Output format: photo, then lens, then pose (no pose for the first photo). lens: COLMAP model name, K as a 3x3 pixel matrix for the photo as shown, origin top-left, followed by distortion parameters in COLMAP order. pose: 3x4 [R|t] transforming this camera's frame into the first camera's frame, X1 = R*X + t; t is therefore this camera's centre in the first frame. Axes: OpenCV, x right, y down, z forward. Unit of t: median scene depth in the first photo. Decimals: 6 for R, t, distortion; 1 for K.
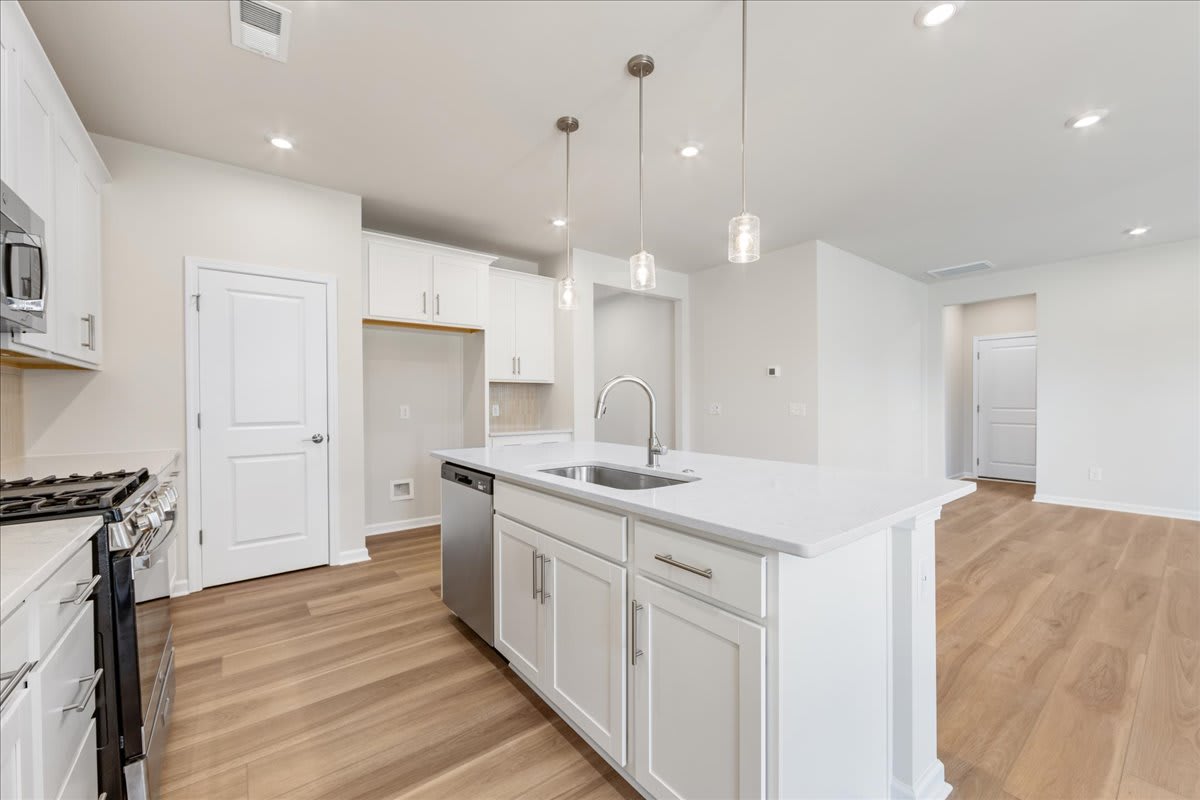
lens RADIAL K [[470.1, 0, 597.4], [0, 470.1, 403.9], [0, 0, 1]] dist [-0.004311, -0.000624]
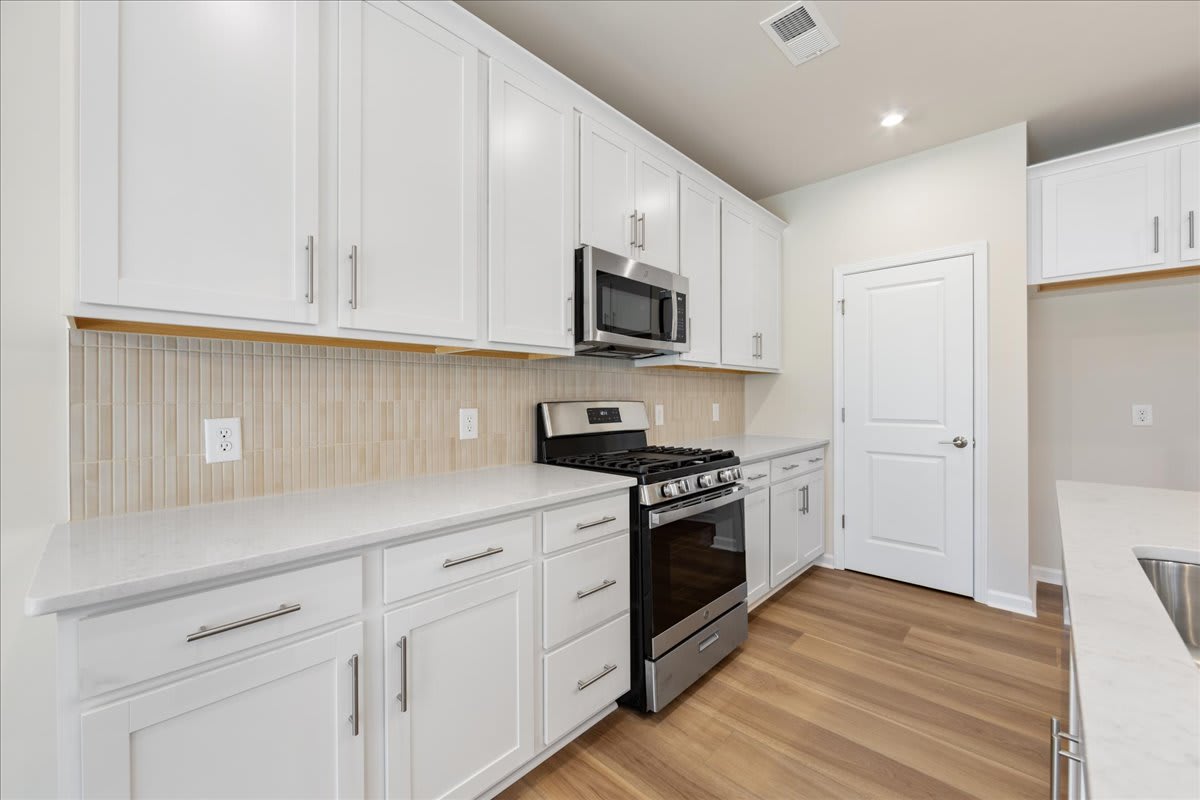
lens RADIAL K [[470.1, 0, 599.4], [0, 470.1, 396.7], [0, 0, 1]] dist [-0.004311, -0.000624]
pose [[0.150704, 0.005782, -0.988562, 0.158203], [-0.007077, 0.999964, 0.004770, -0.008024], [0.988554, 0.006277, 0.150739, 0.285520]]
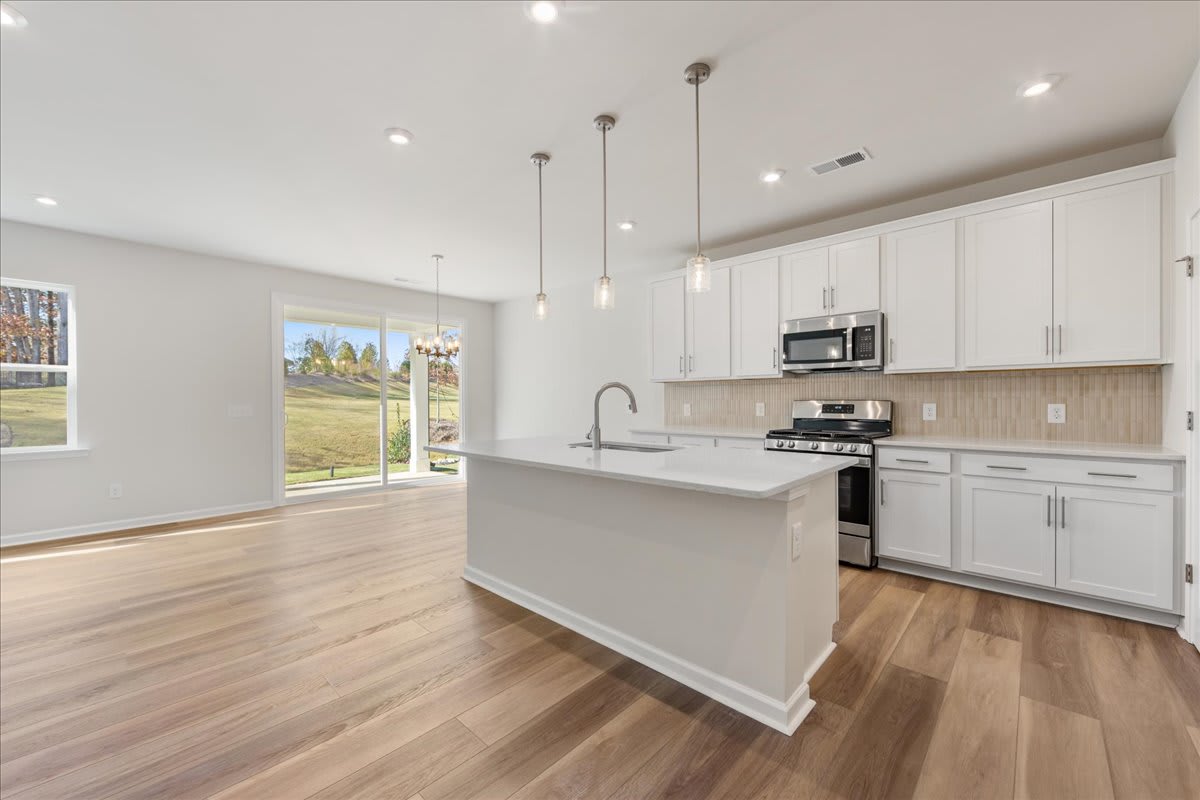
lens RADIAL K [[470.1, 0, 596.6], [0, 470.1, 401.2], [0, 0, 1]] dist [-0.004311, -0.000624]
pose [[-0.987615, 0.010508, -0.156541, 0.237429], [0.008740, 0.999890, 0.011978, -0.014906], [0.156650, 0.010462, -0.987599, 1.684714]]
